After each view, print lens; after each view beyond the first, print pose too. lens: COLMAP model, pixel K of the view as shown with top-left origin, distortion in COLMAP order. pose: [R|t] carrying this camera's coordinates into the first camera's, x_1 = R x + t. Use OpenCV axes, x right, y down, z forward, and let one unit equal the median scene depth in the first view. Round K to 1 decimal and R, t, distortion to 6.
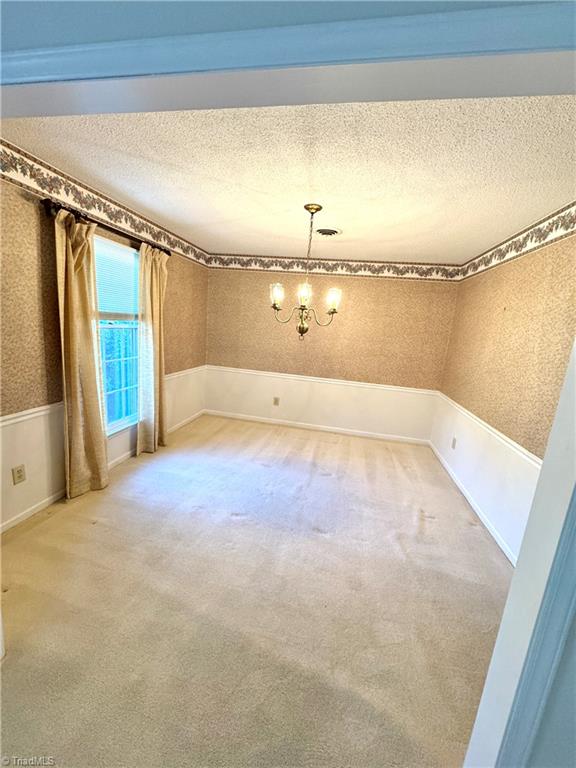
lens RADIAL K [[305.9, 0, 288.4], [0, 305.9, 384.7], [0, 0, 1]] dist [-0.001361, -0.000329]
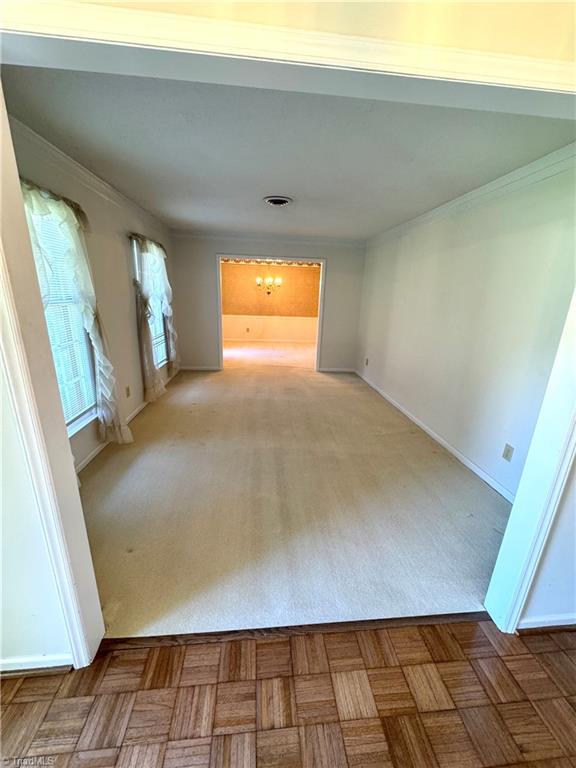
lens RADIAL K [[305.9, 0, 289.2], [0, 305.9, 385.0], [0, 0, 1]] dist [-0.001361, -0.000329]
pose [[0.956498, -0.124133, 0.264014, -0.378816], [0.094846, 0.988114, 0.120972, 0.205465], [-0.275893, -0.090669, 0.956903, -1.107830]]
